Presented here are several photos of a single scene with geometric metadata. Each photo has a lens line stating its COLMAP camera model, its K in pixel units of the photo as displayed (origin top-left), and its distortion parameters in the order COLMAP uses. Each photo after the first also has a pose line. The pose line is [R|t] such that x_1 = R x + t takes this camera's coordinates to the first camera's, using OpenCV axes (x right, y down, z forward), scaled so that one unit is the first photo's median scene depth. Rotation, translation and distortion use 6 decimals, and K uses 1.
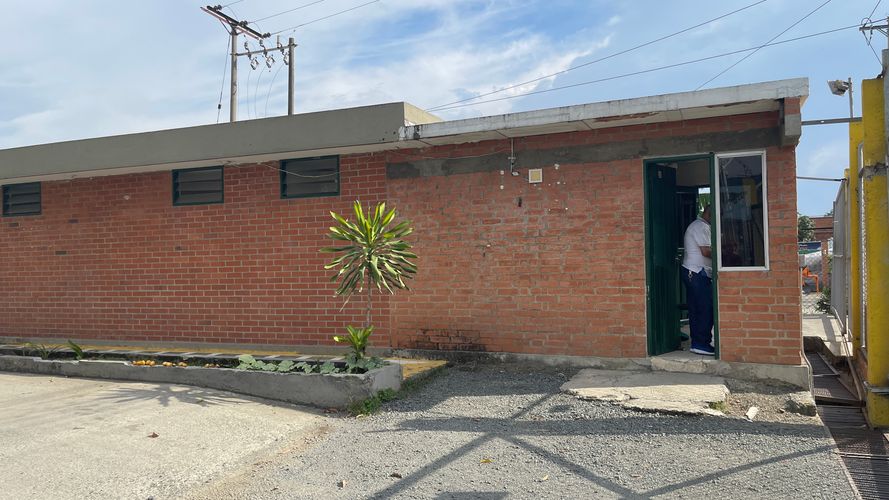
lens RADIAL K [[670.9, 0, 444.6], [0, 670.9, 253.6], [0, 0, 1]] dist [0.035825, -0.001969]
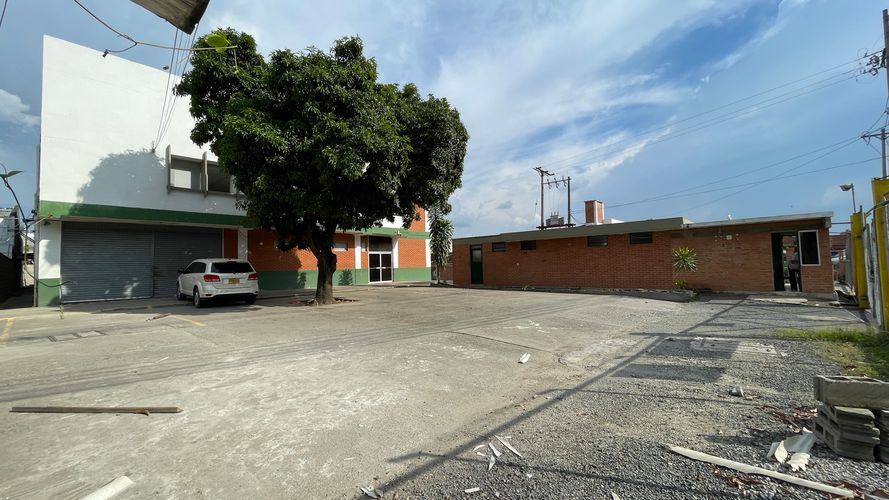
lens RADIAL K [[359.3, 0, 445.2], [0, 359.3, 248.1], [0, 0, 1]] dist [0.001717, 0.002001]
pose [[0.947725, -0.019606, -0.318486, -0.242641], [0.009965, 0.999442, -0.031872, -0.007611], [0.318933, 0.027032, 0.947392, -0.439731]]
